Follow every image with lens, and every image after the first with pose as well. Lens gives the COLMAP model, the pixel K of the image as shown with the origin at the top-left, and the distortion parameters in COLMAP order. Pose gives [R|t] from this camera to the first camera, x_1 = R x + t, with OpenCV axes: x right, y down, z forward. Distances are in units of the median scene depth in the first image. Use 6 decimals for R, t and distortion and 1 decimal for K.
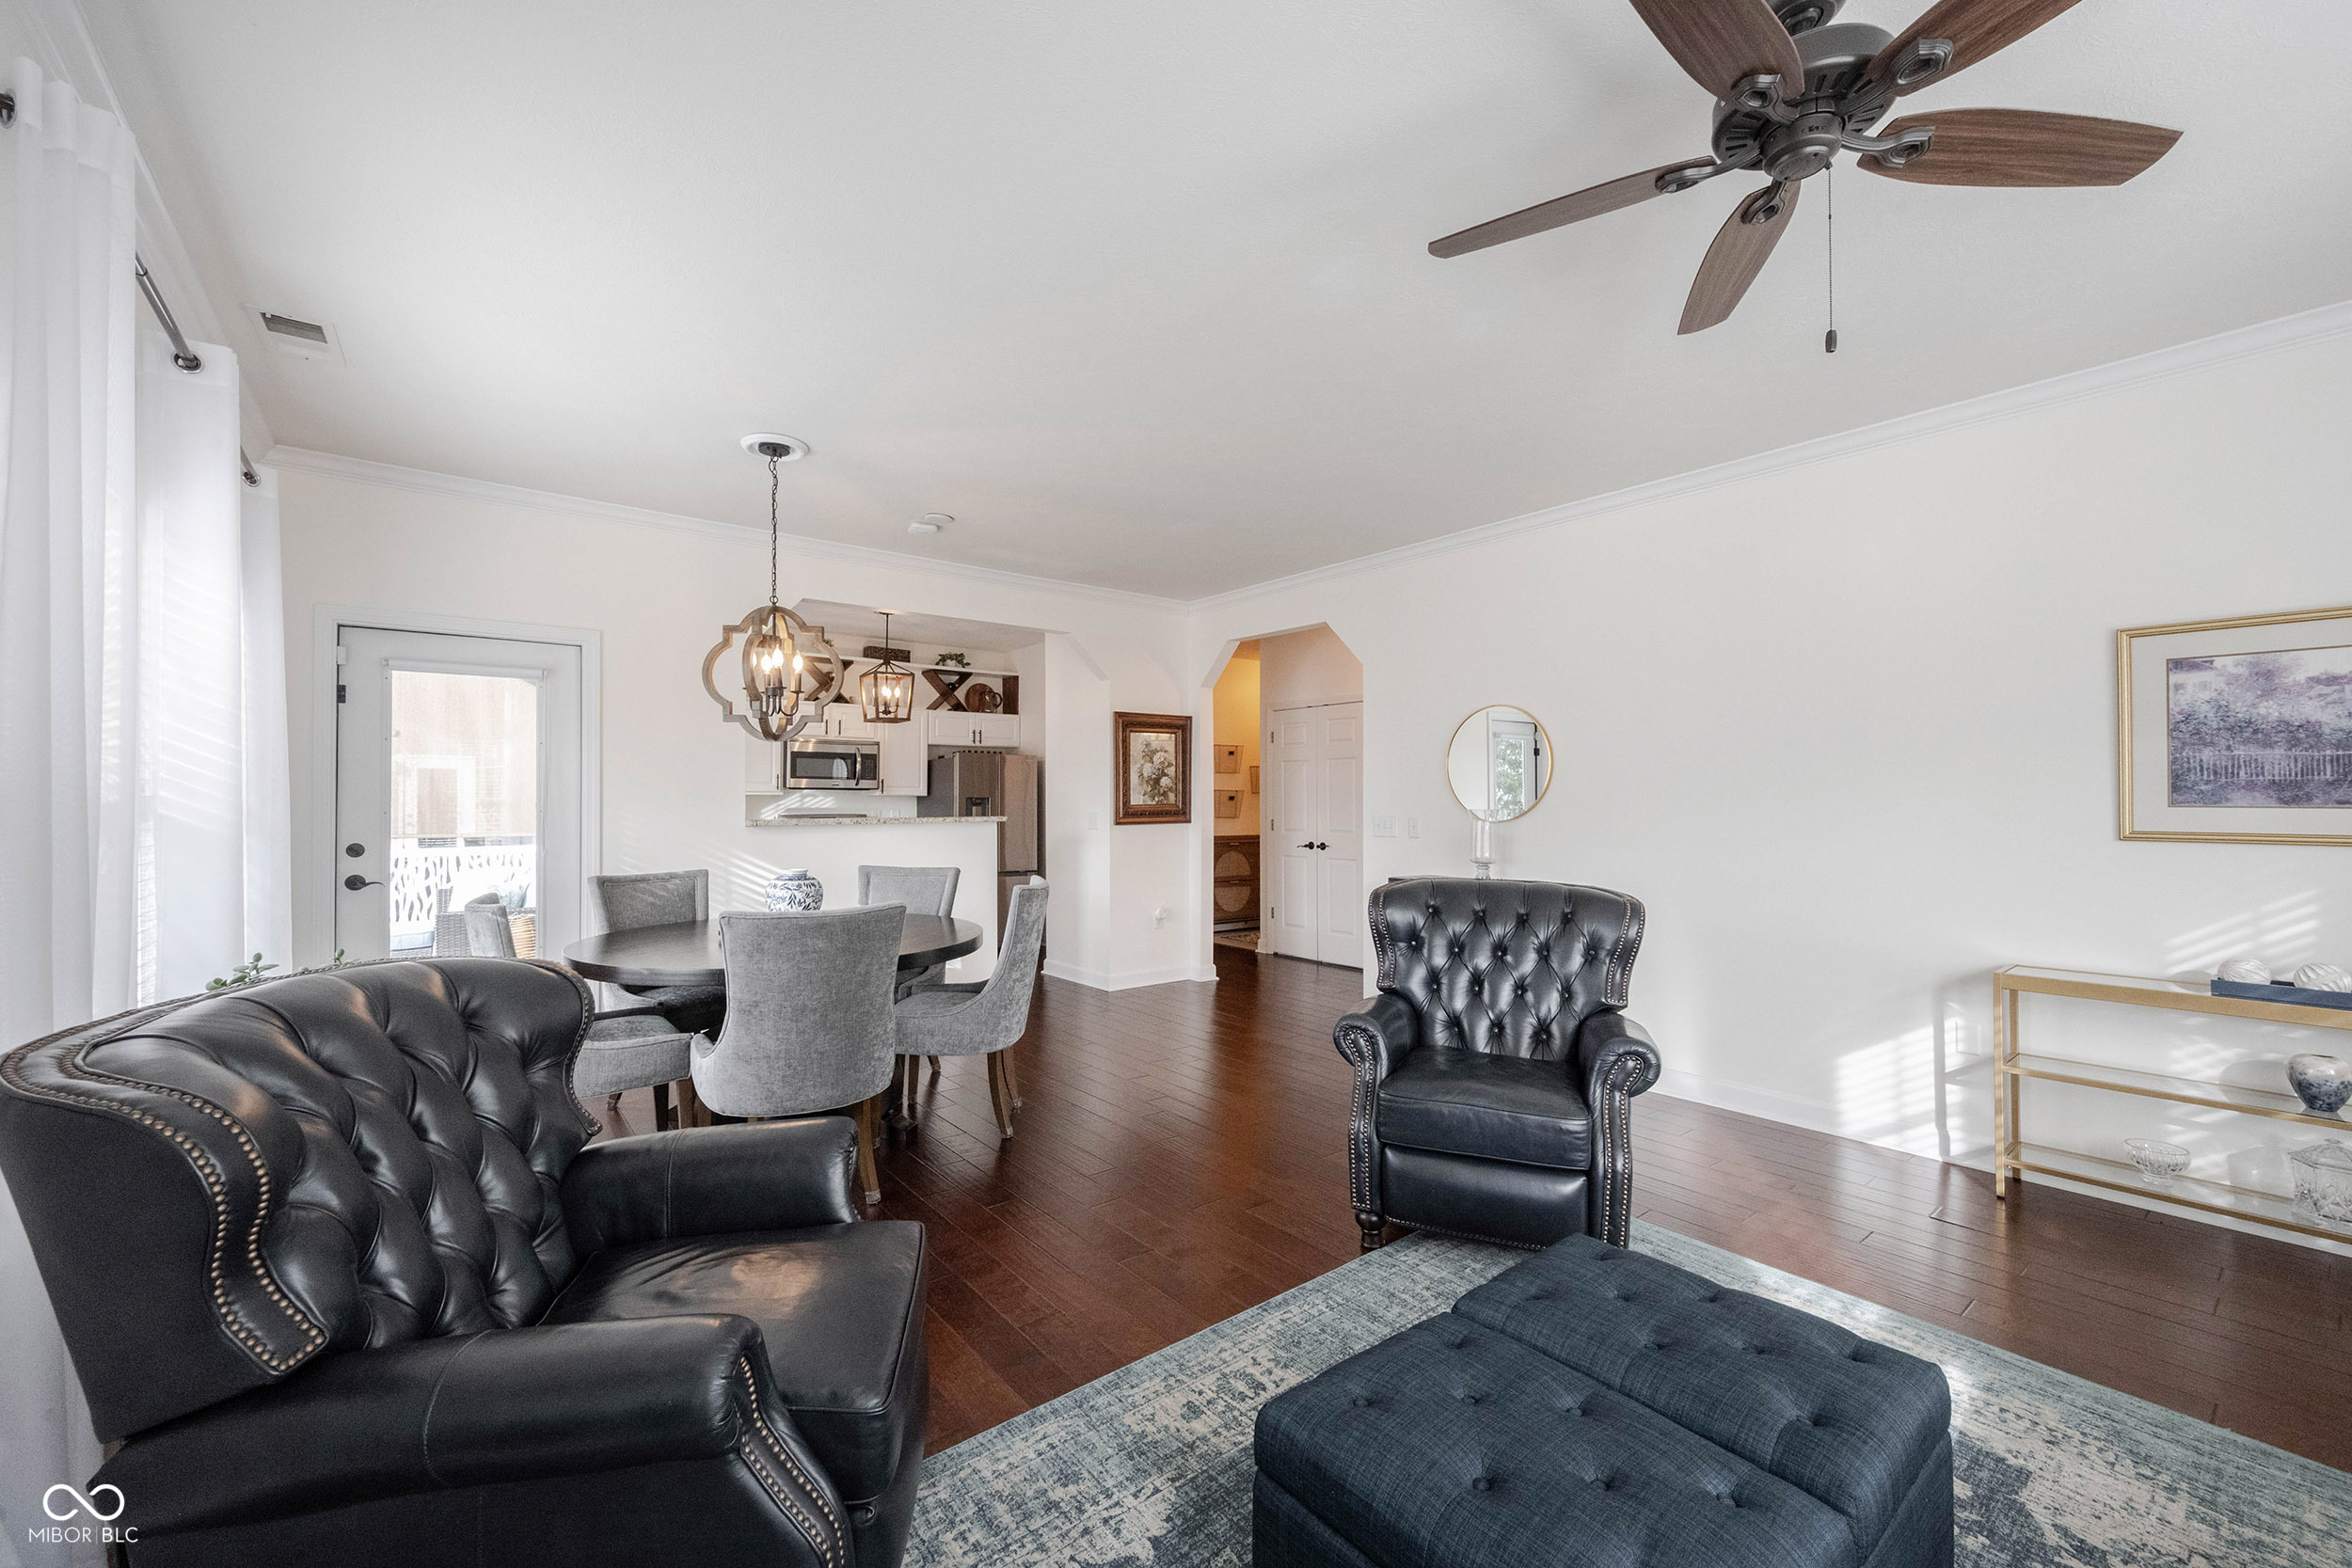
lens RADIAL K [[926.2, 0, 1176.0], [0, 926.2, 784.0], [0, 0, 1]] dist [0.000790, -0.000004]
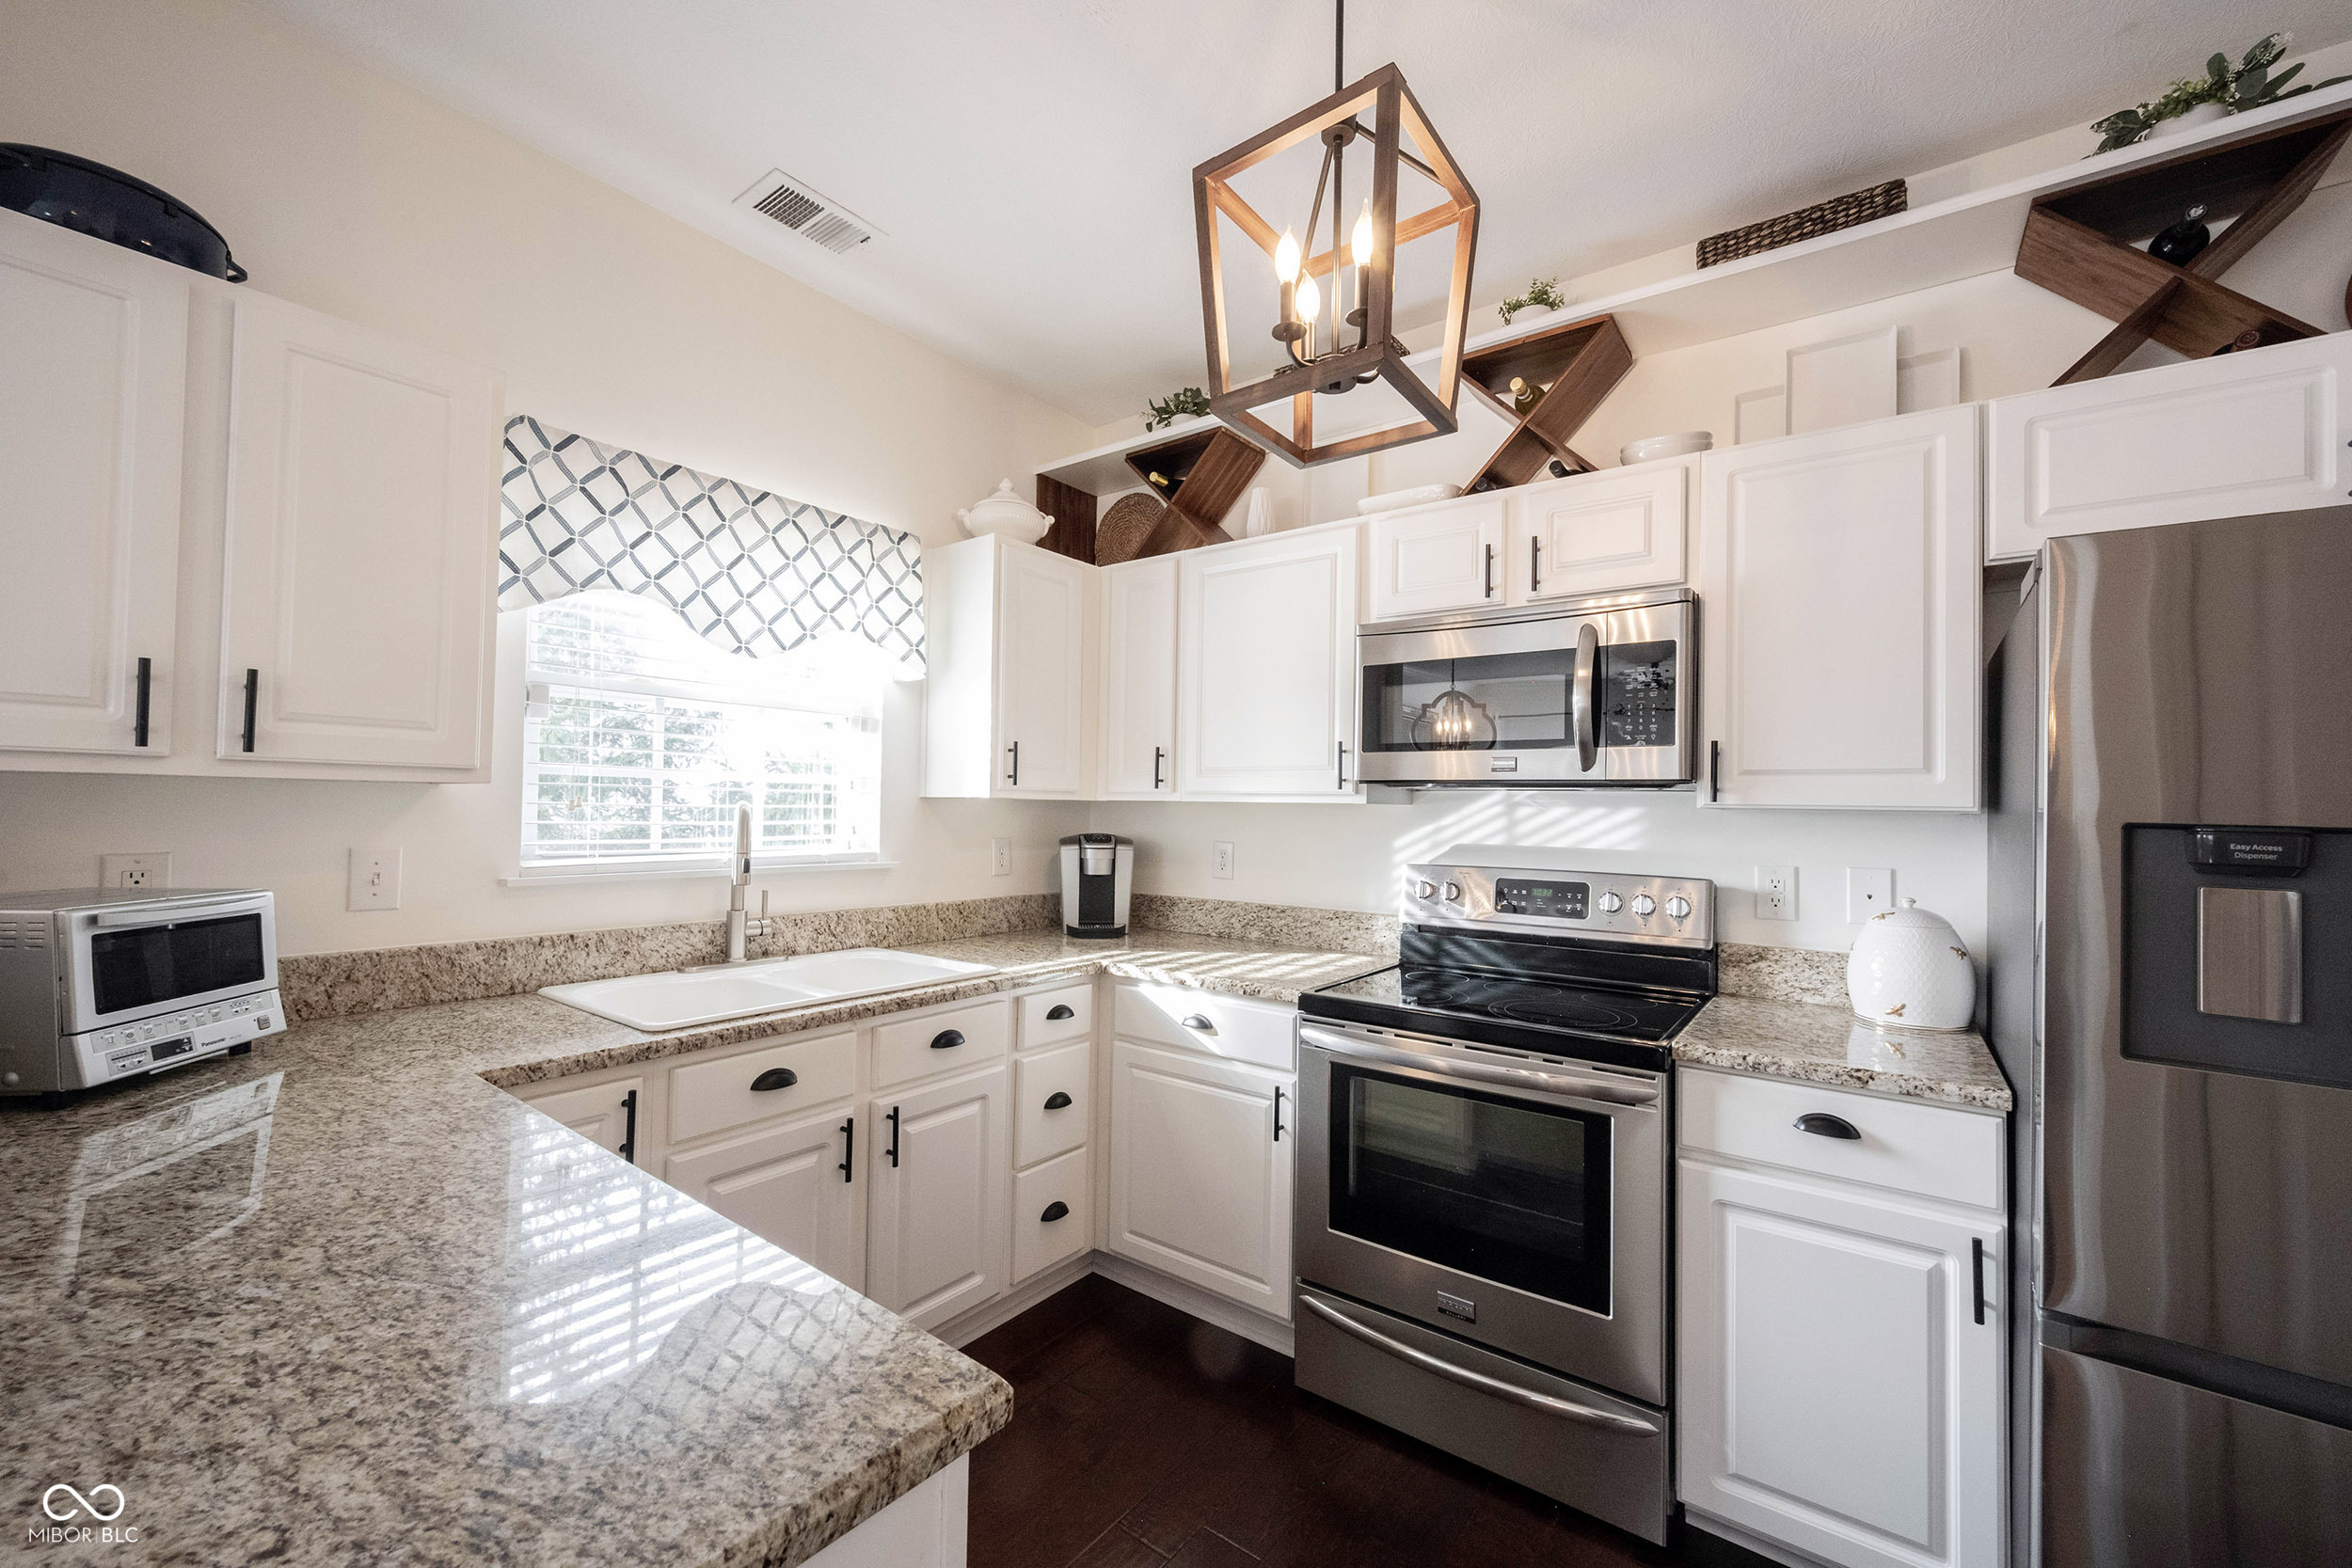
lens RADIAL K [[926.2, 0, 1176.0], [0, 926.2, 784.0], [0, 0, 1]] dist [0.000790, -0.000004]
pose [[0.255687, -0.018552, -0.966582, -0.114255], [-0.005293, 0.999774, -0.020590, 0.010943], [0.966745, 0.010381, 0.255531, 0.763303]]
